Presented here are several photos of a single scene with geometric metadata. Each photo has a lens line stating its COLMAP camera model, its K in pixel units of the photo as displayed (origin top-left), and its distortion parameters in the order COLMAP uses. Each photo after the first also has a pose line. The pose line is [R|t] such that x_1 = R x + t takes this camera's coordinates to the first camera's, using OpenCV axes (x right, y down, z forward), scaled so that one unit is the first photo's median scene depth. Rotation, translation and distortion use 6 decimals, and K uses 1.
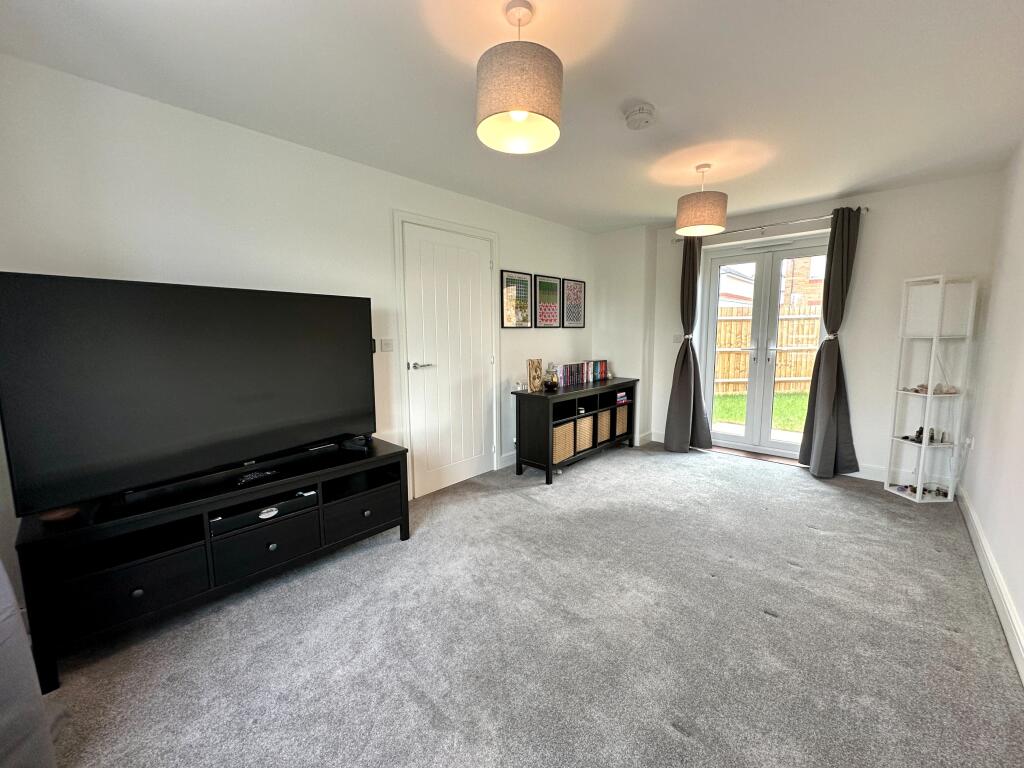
lens RADIAL K [[411.5, 0, 512.2], [0, 411.5, 382.5], [0, 0, 1]] dist [-0.000550, 0.000049]
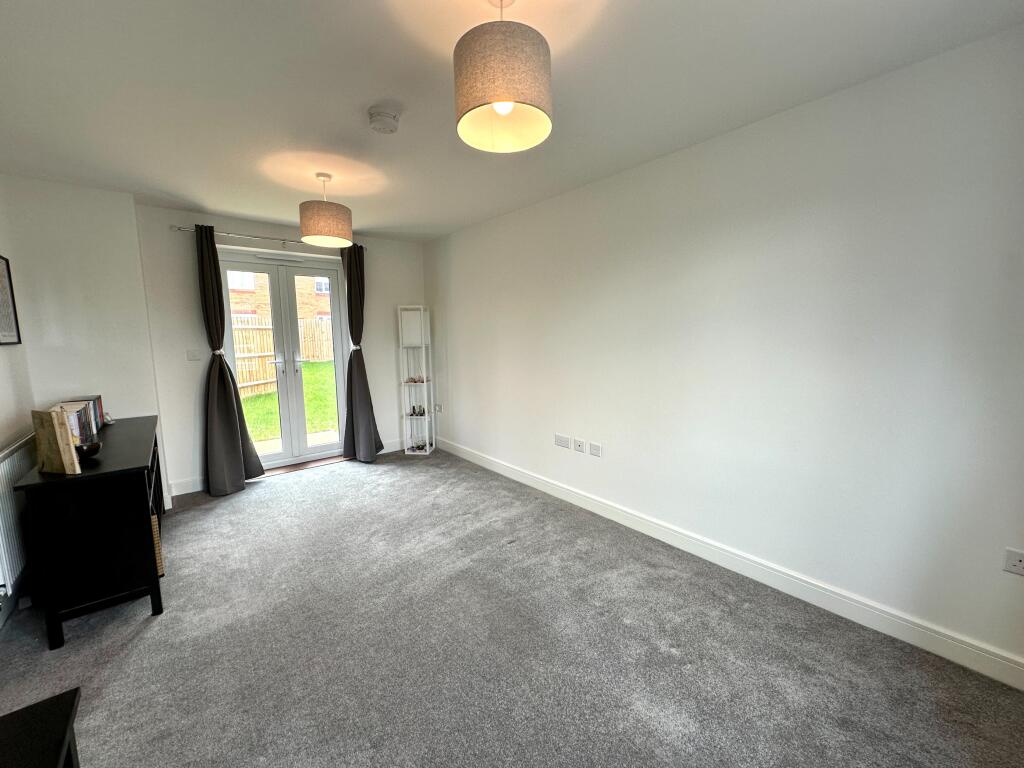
lens RADIAL K [[411.5, 0, 512.2], [0, 411.5, 382.5], [0, 0, 1]] dist [-0.000550, 0.000049]
pose [[0.134494, -0.114207, 0.984311, -0.356153], [0.134283, 0.986273, 0.096087, -0.060432], [-0.981774, 0.119253, 0.147984, 0.359420]]
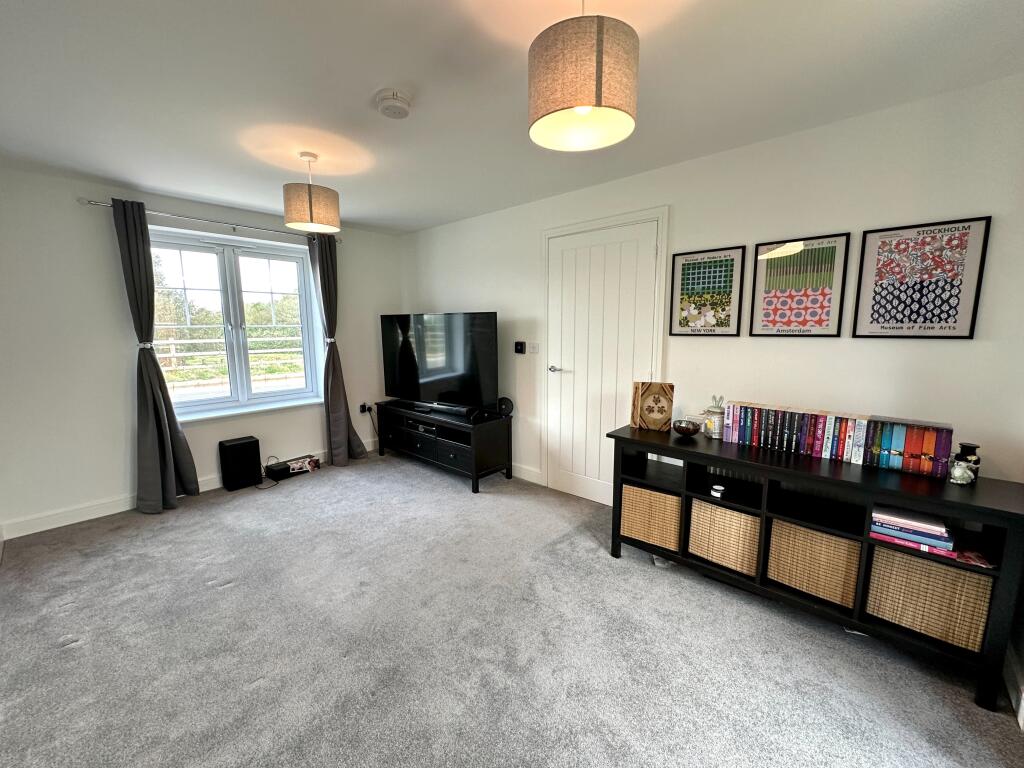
lens RADIAL K [[411.5, 0, 512.2], [0, 411.5, 382.5], [0, 0, 1]] dist [-0.000550, 0.000049]
pose [[0.016352, 0.145333, -0.989248, 0.701282], [-0.119411, 0.982583, 0.142380, -0.122024], [0.992710, 0.115799, 0.033422, 0.716484]]
